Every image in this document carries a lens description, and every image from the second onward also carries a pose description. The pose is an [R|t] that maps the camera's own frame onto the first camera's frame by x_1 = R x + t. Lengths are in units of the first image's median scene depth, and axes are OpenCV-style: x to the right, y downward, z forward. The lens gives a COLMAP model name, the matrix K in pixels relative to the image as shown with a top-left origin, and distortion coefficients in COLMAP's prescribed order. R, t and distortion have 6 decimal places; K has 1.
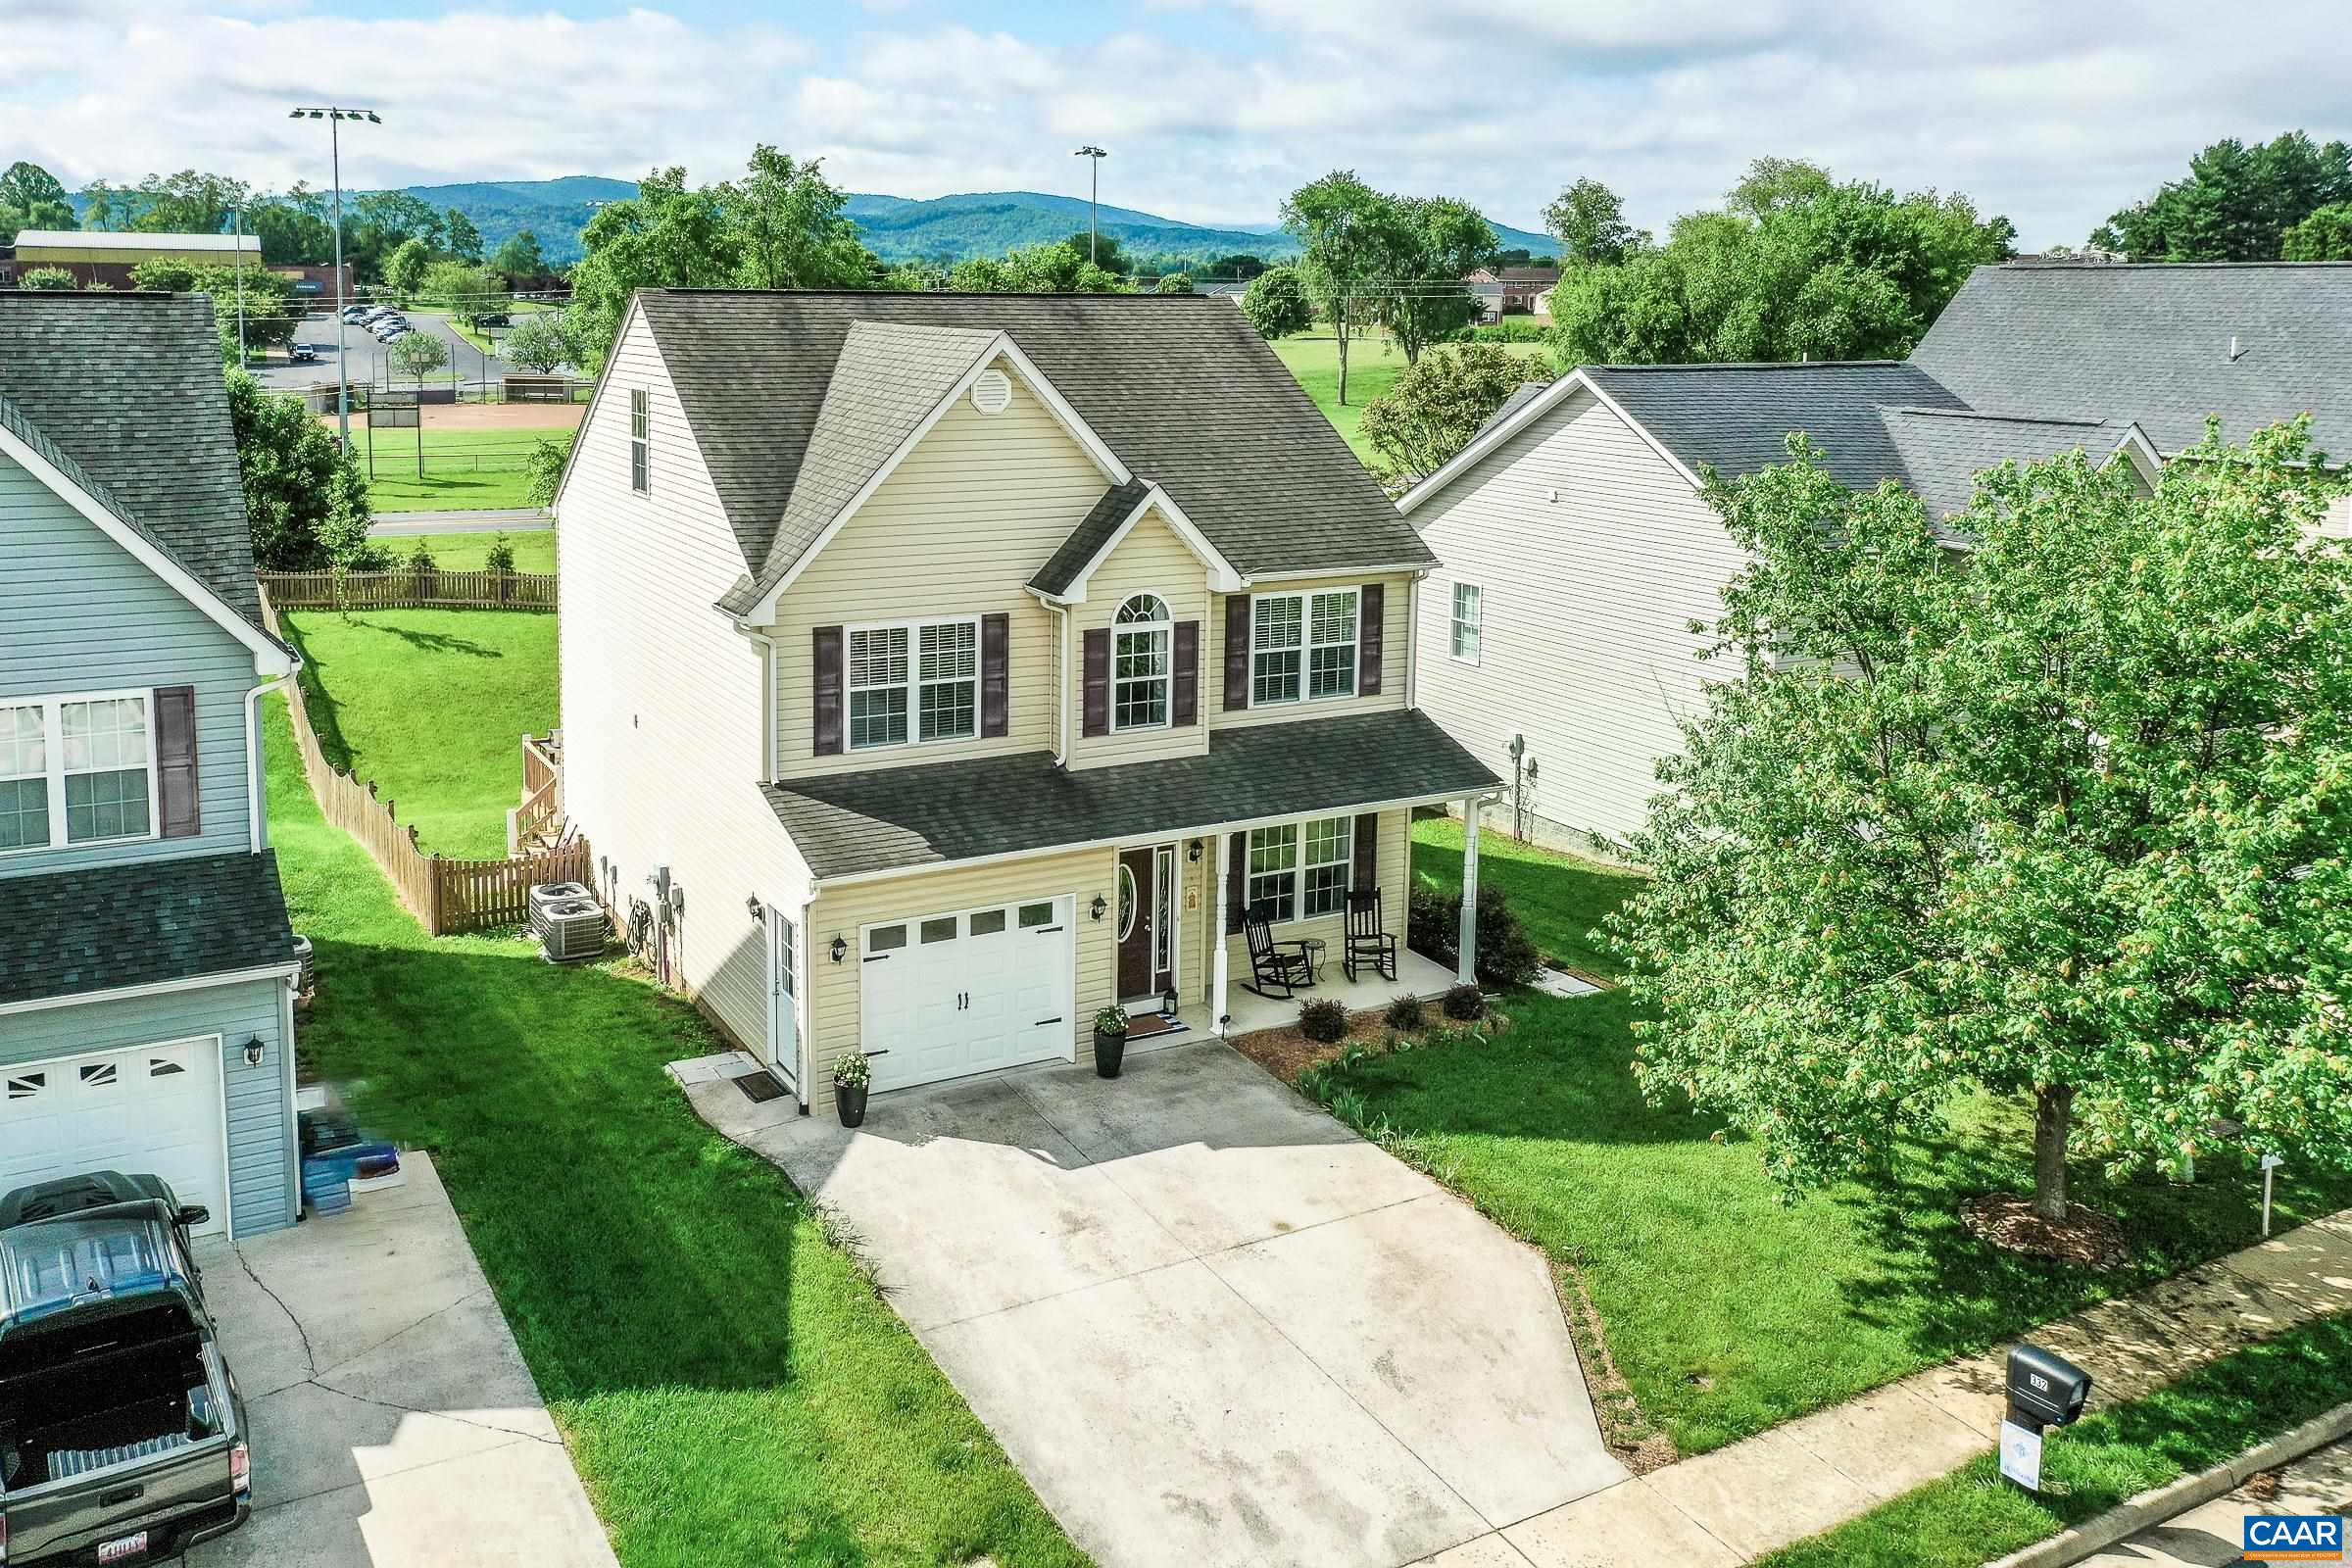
lens RADIAL K [[1917.3, 0, 1059.4], [0, 1917.3, 566.3], [0, 0, 1]] dist [0.002732, 0.003281]
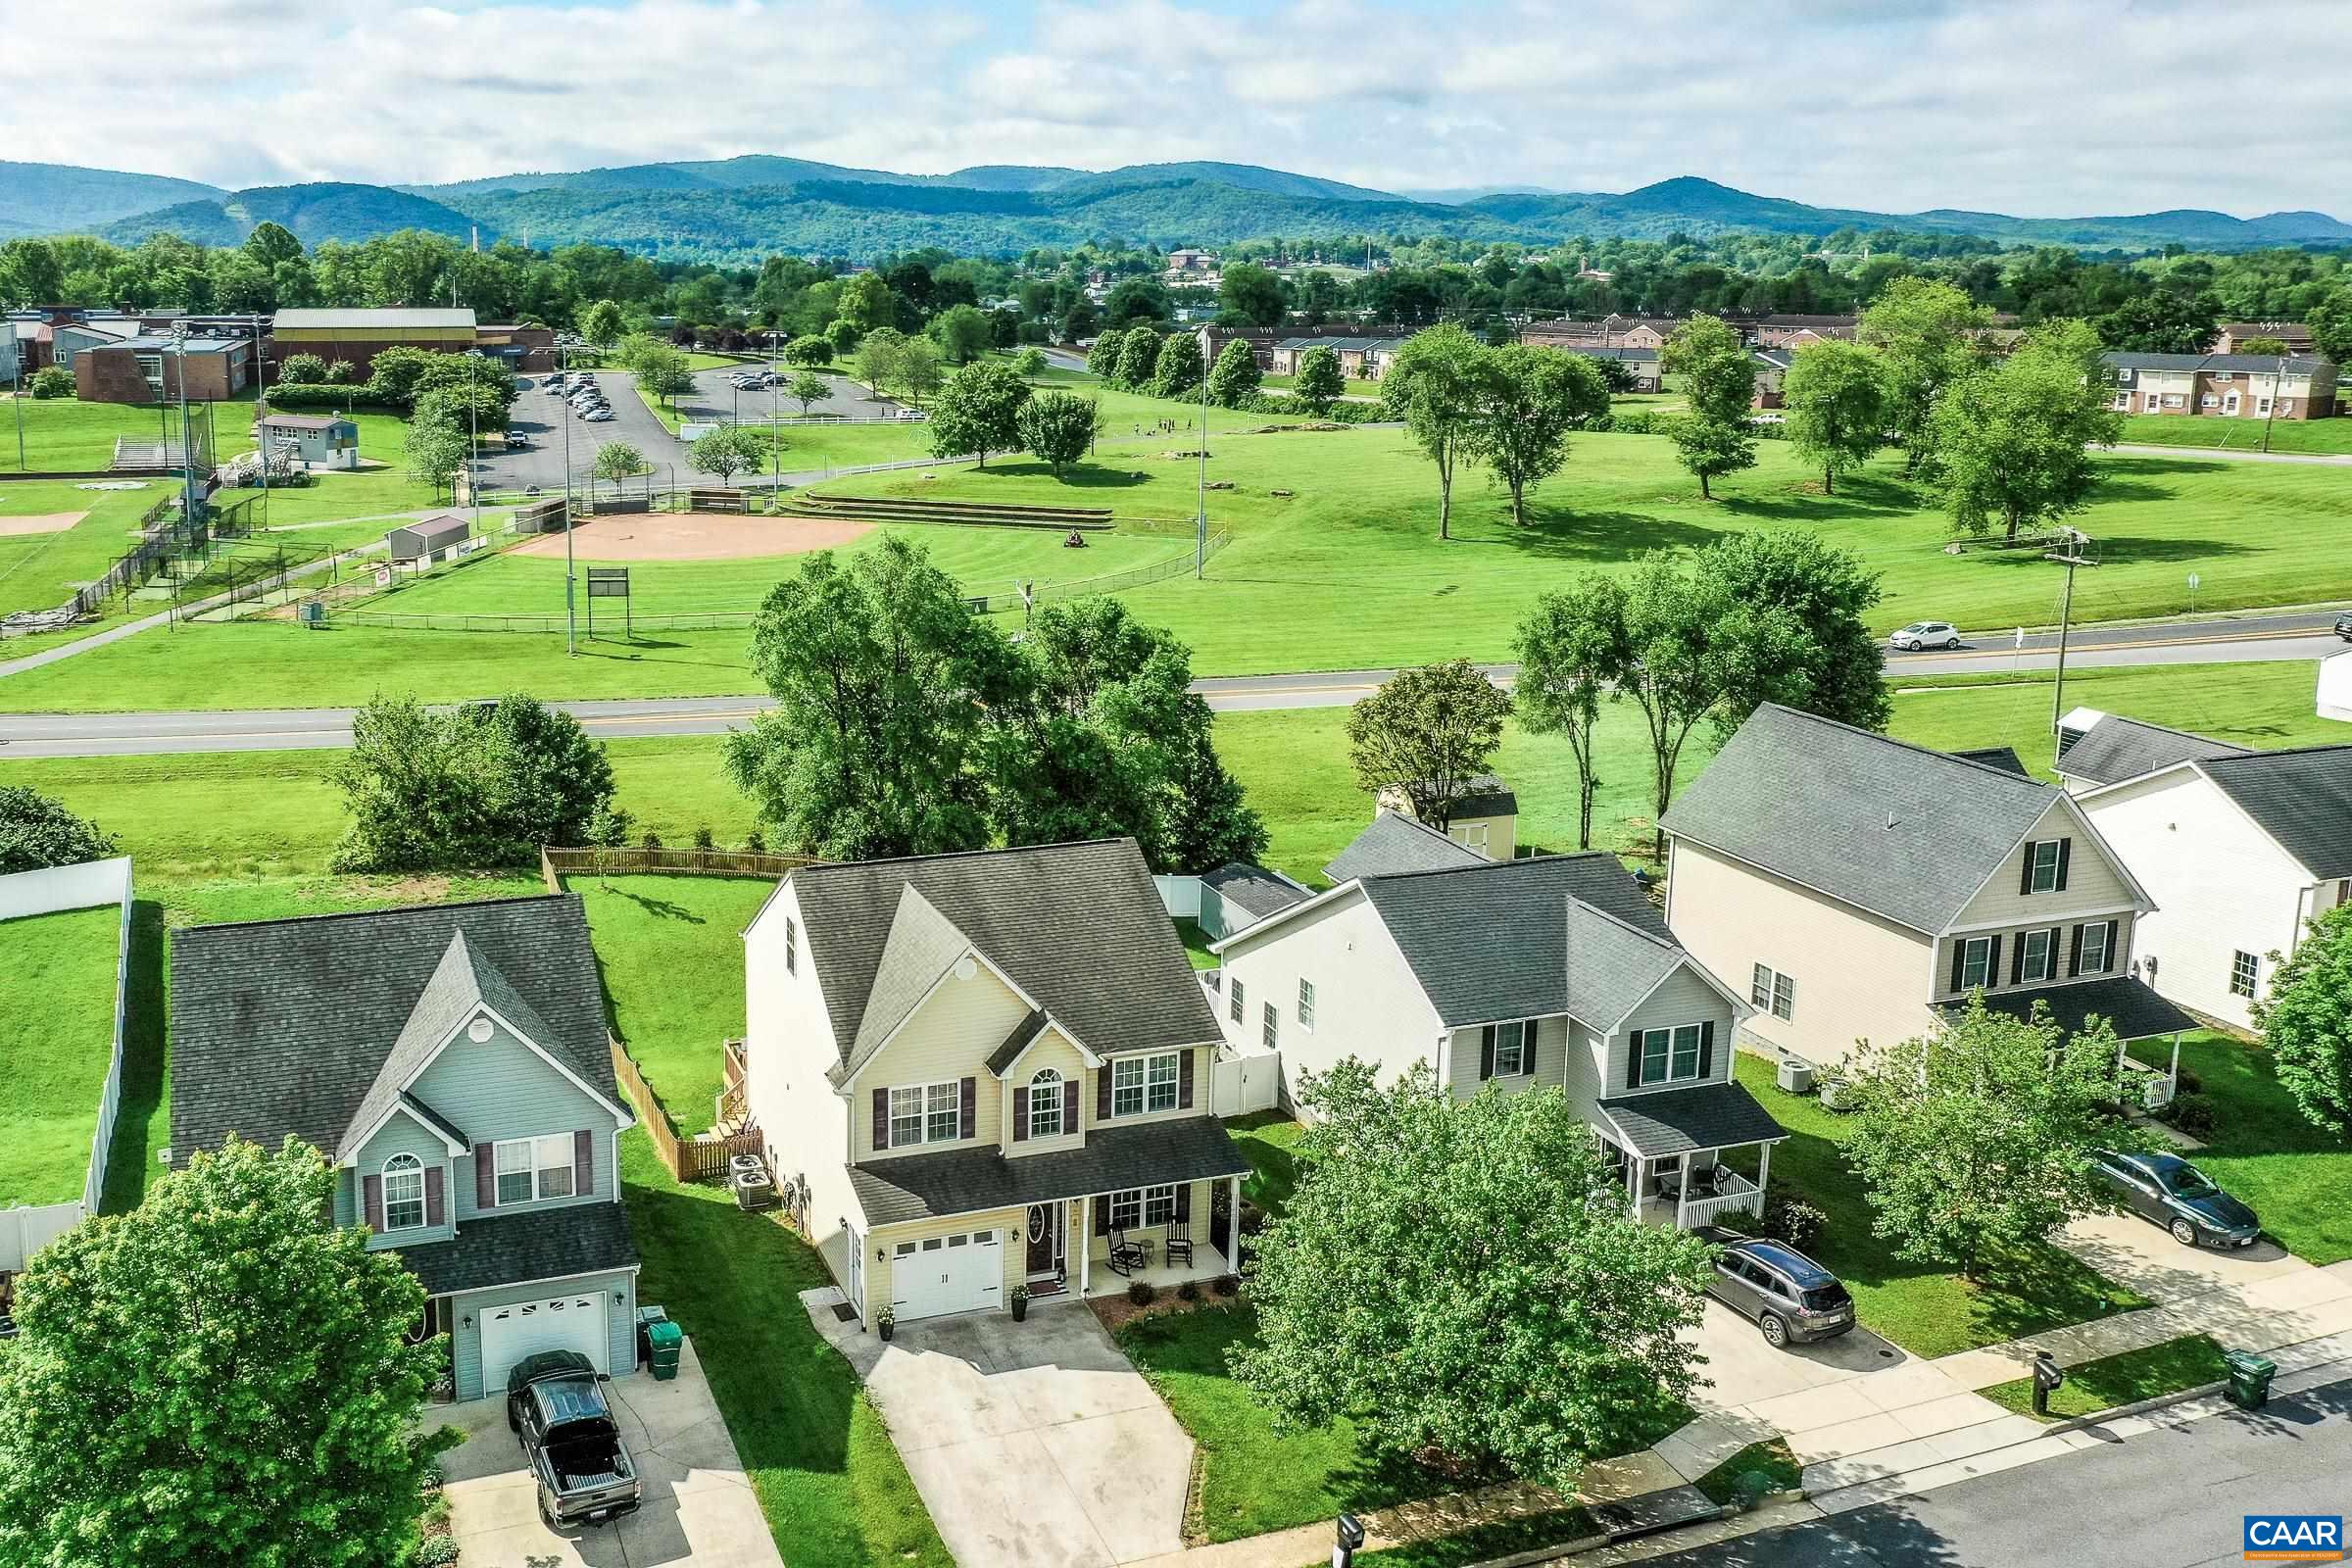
lens RADIAL K [[1880.8, 0, 844.3], [0, 1880.8, 702.1], [0, 0, 1]] dist [0.000533, 0.004193]
pose [[0.980800, 0.024158, -0.193513, 0.199057], [-0.011716, 0.997805, 0.065181, -0.468590], [0.194663, -0.061662, 0.978930, -0.846354]]
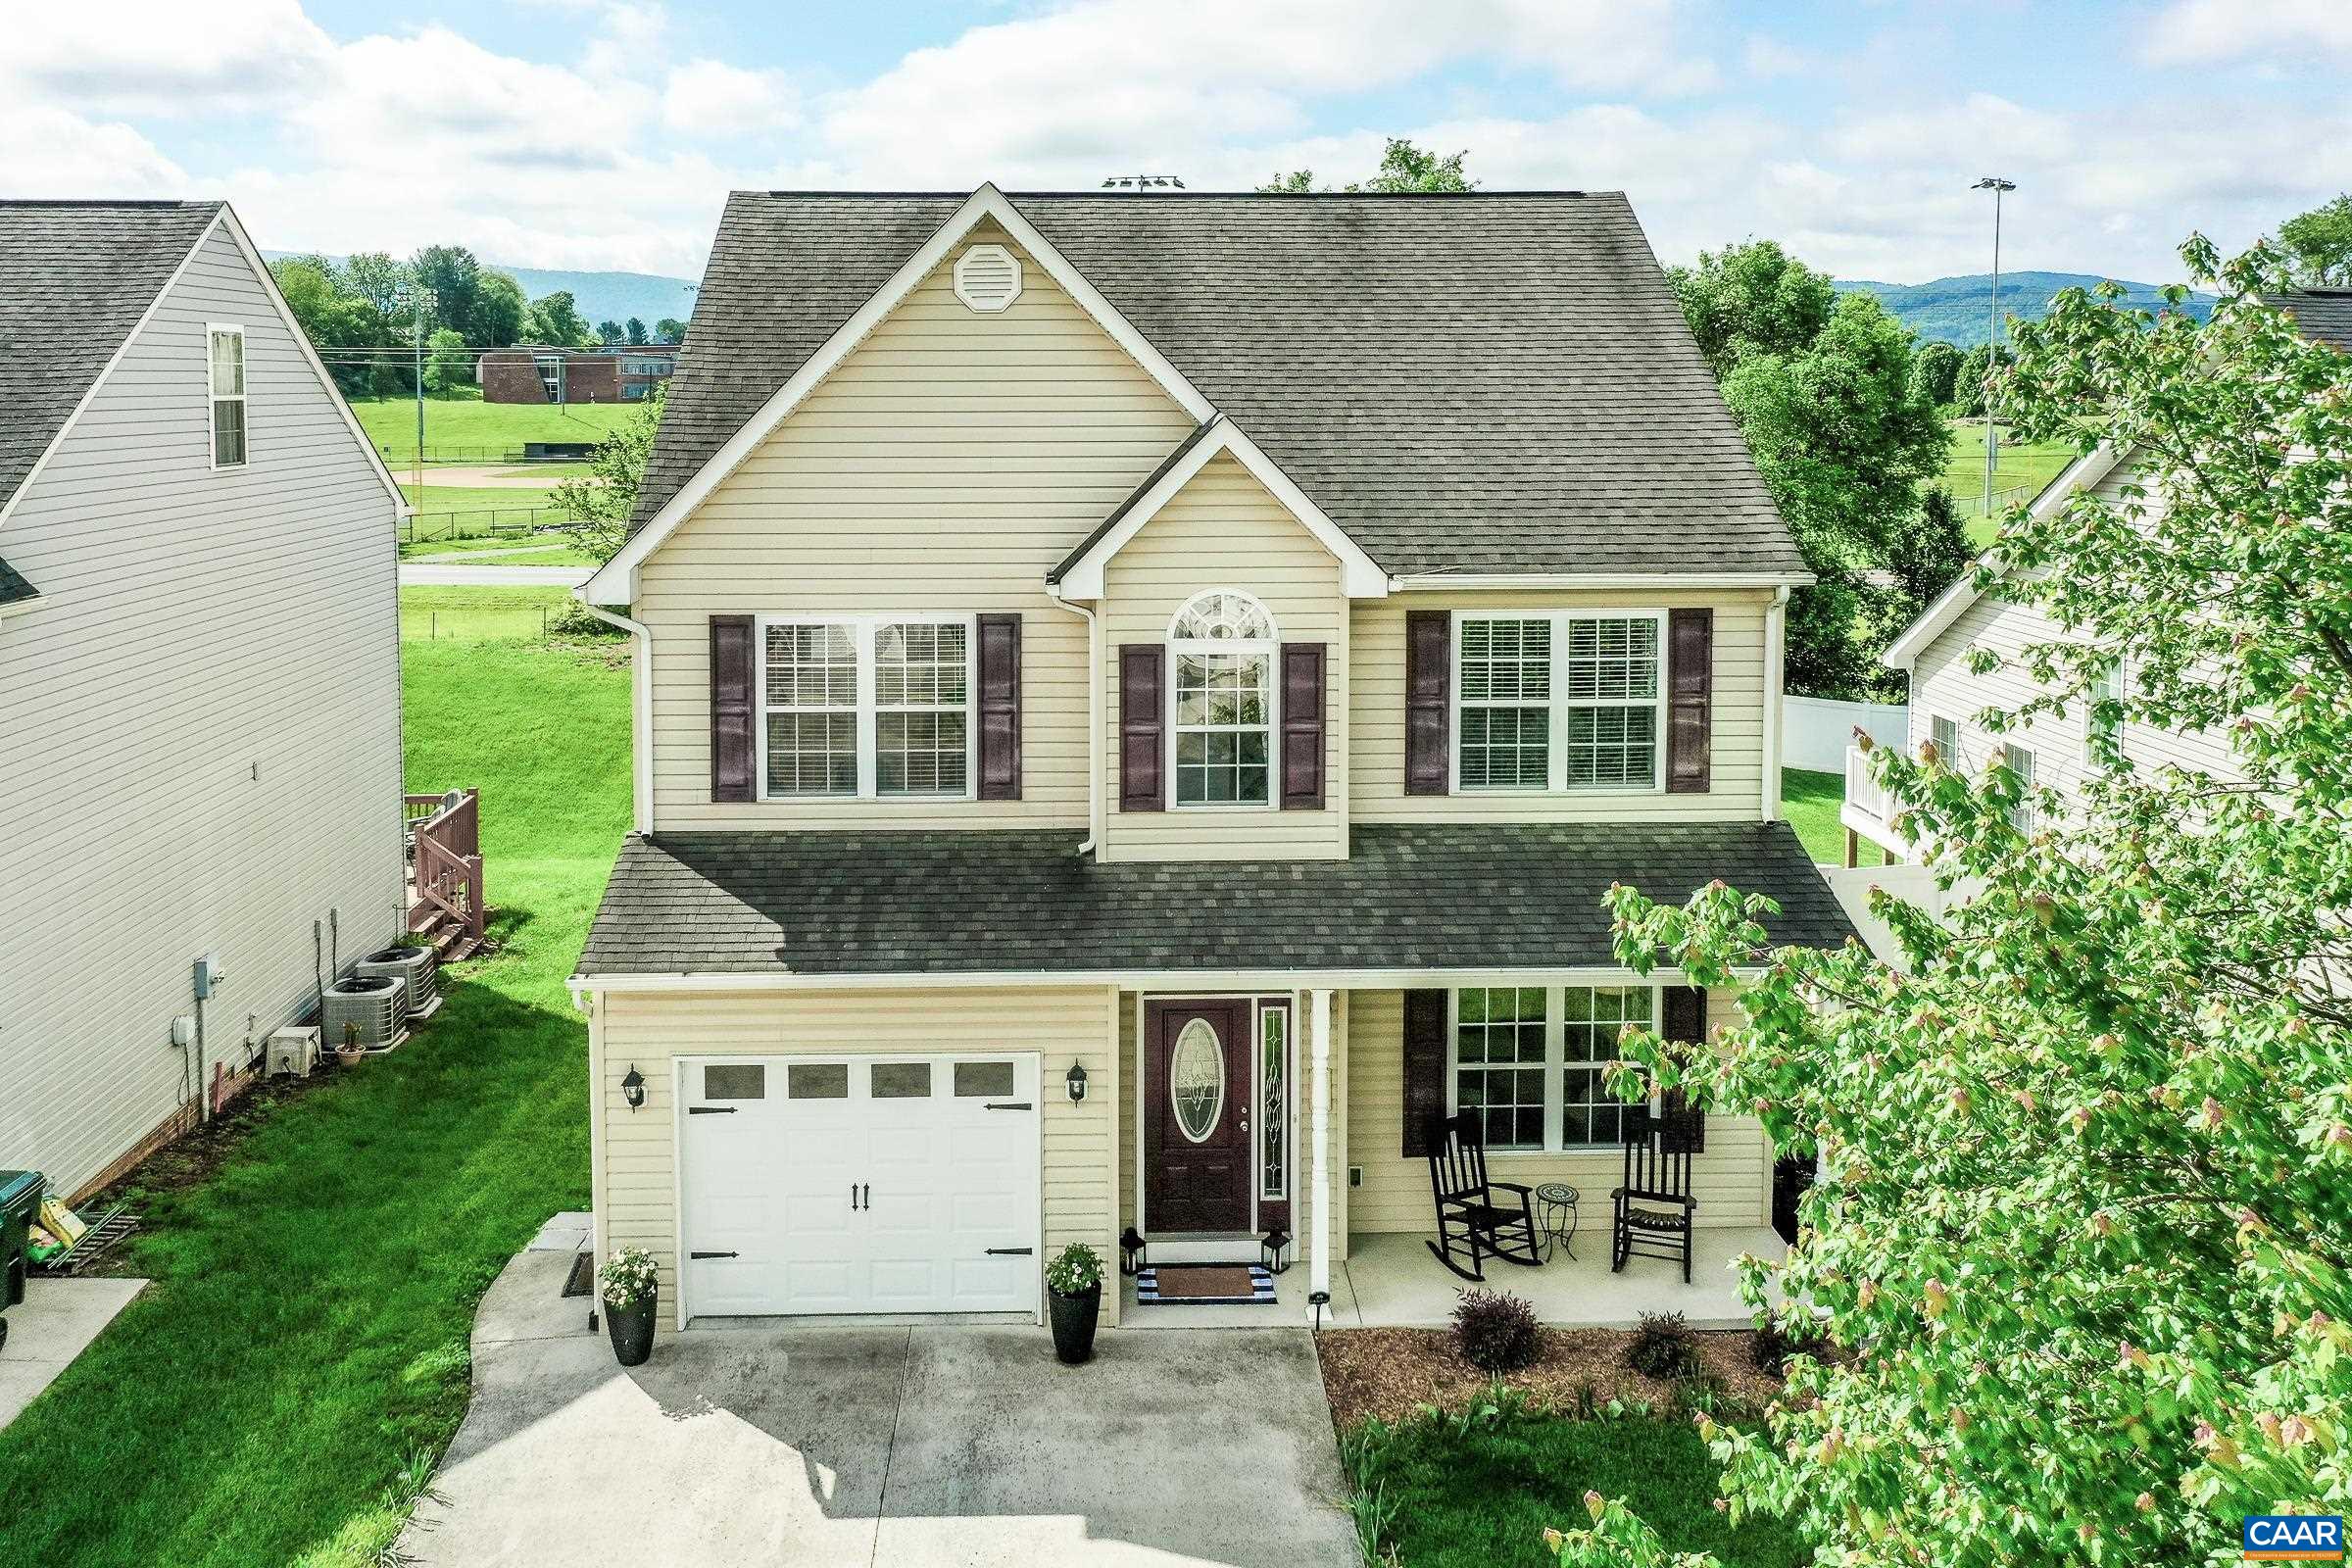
lens RADIAL K [[1948.9, 0, 1098.9], [0, 1948.9, 537.4], [0, 0, 1]] dist [0.005144, 0.004925]
pose [[0.899234, 0.023576, -0.436831, 0.289174], [-0.050916, 0.997401, -0.050983, 0.030715], [0.434494, 0.068087, 0.898098, 0.398694]]
